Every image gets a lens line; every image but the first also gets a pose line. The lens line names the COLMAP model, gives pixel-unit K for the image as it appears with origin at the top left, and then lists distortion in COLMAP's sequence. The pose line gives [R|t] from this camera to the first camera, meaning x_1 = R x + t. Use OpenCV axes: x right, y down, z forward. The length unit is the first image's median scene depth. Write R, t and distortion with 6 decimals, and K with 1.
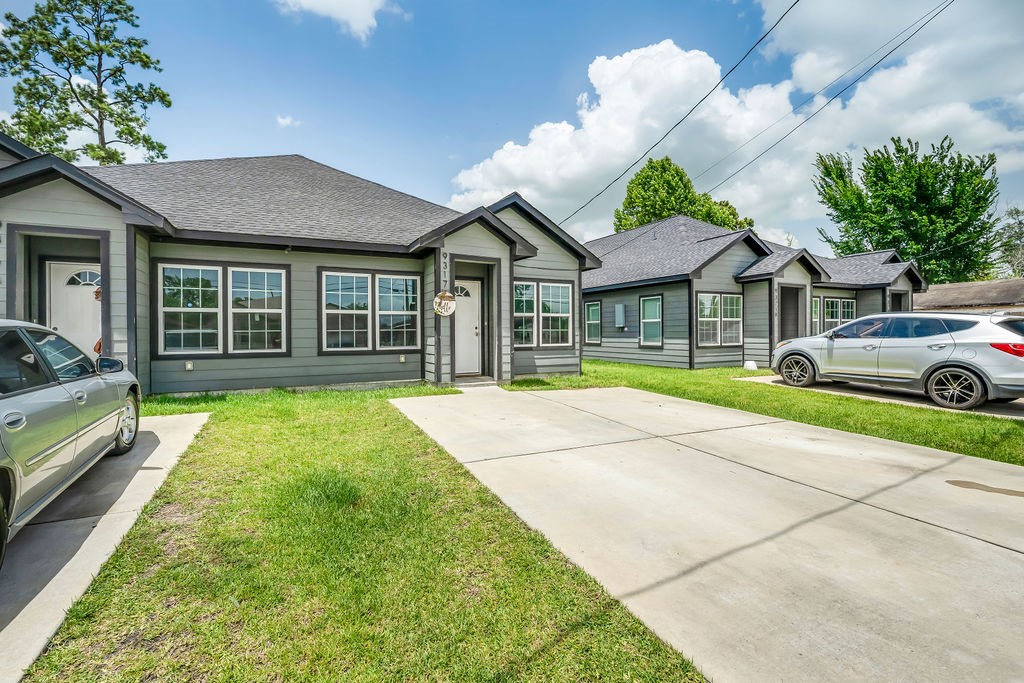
lens RADIAL K [[464.3, 0, 513.0], [0, 464.3, 328.1], [0, 0, 1]] dist [-0.023170, 0.010604]
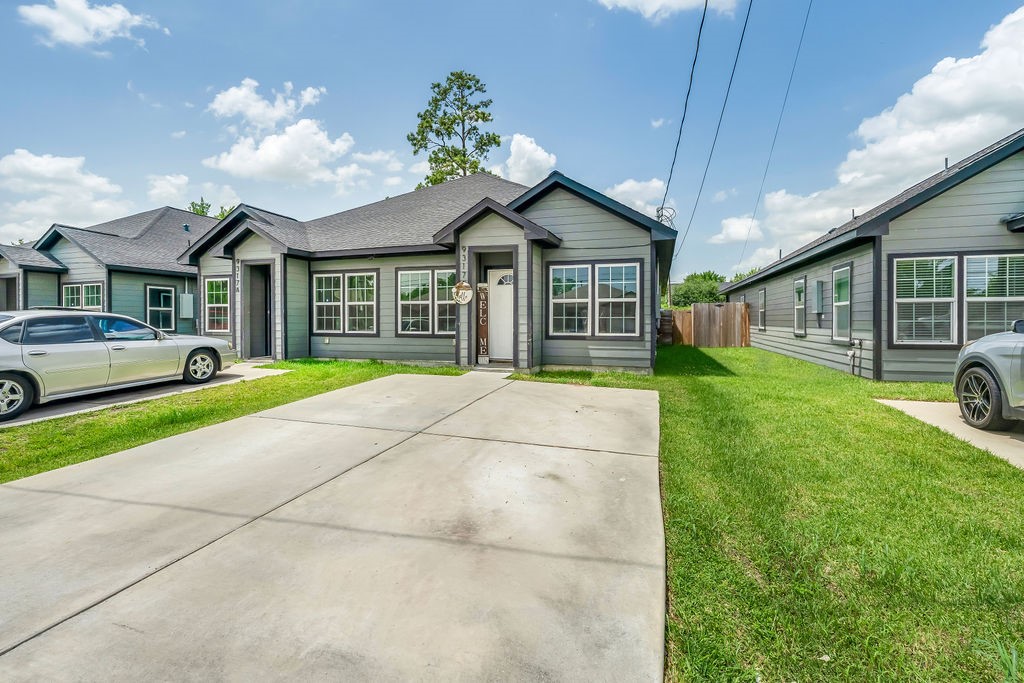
lens RADIAL K [[464.3, 0, 513.0], [0, 464.3, 328.1], [0, 0, 1]] dist [-0.023170, 0.010604]
pose [[0.708361, 0.016881, -0.705648, 0.581188], [0.000373, 0.999705, 0.024290, 0.002861], [0.705850, -0.017470, 0.708146, 0.253745]]
